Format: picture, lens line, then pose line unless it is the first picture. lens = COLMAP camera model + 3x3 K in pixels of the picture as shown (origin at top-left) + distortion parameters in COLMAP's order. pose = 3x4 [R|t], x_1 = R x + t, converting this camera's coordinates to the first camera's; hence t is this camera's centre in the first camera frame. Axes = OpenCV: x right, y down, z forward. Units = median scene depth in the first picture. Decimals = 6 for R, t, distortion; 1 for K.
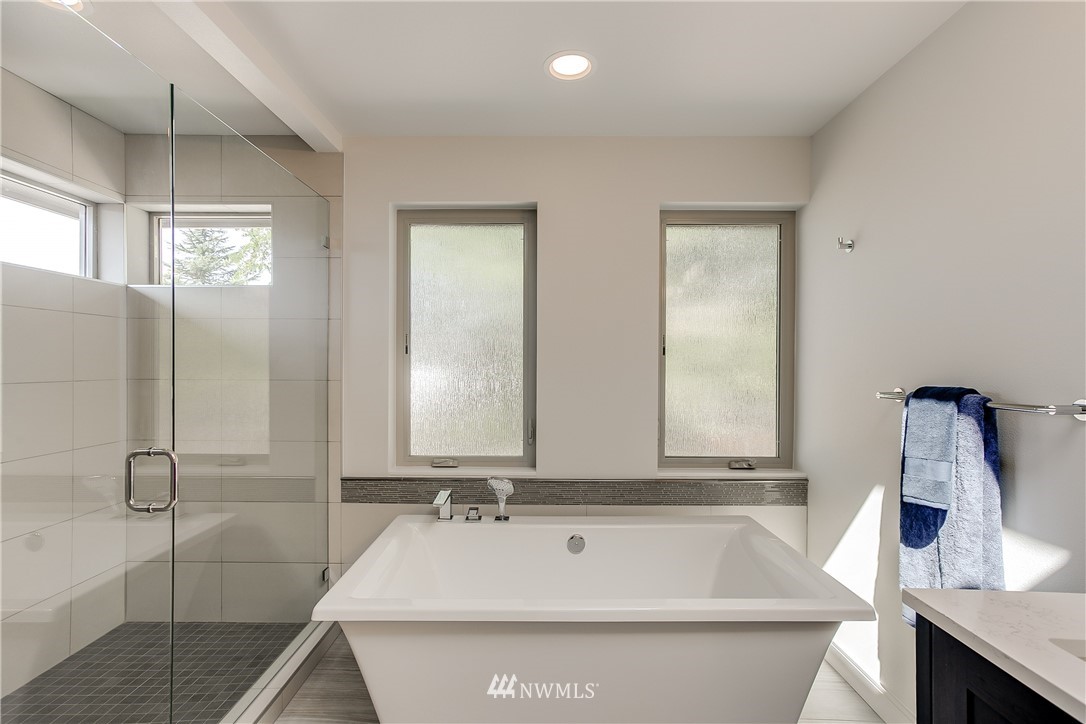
lens RADIAL K [[497.7, 0, 542.9], [0, 497.7, 367.5], [0, 0, 1]] dist [0.001225, 0.001823]
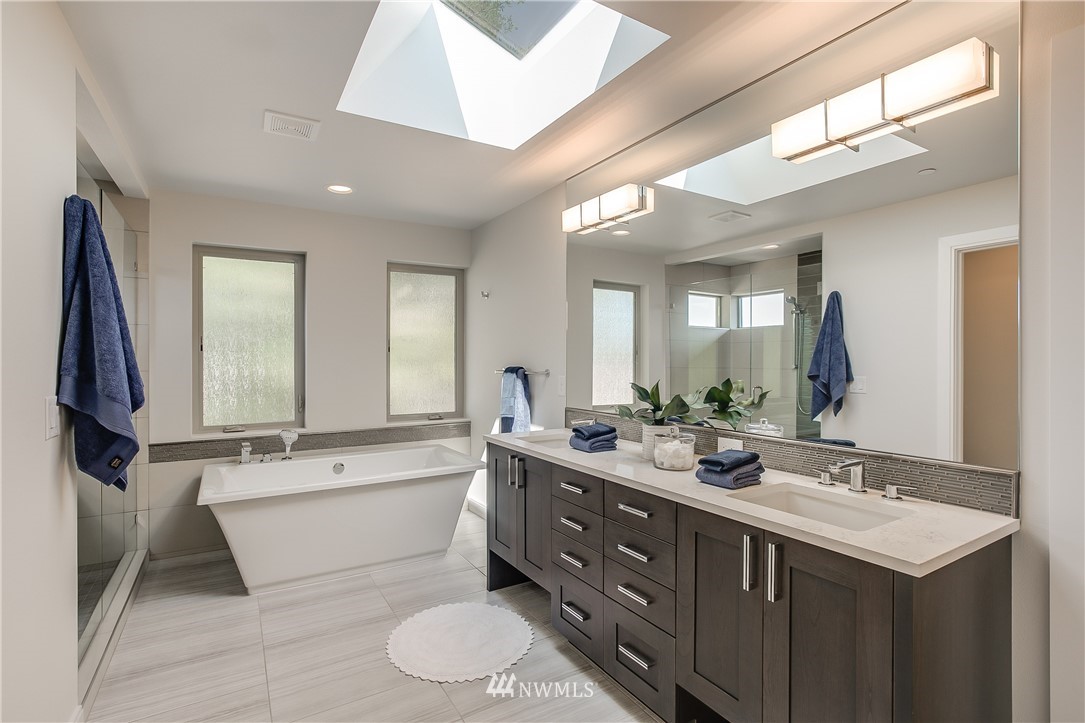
lens RADIAL K [[523.5, 0, 539.9], [0, 523.5, 356.0], [0, 0, 1]] dist [-0.036078, 0.012094]
pose [[0.846825, -0.003992, 0.531857, -0.250432], [0.007212, 0.999966, -0.003978, -0.001123], [-0.531823, 0.007205, 0.846825, -0.711608]]
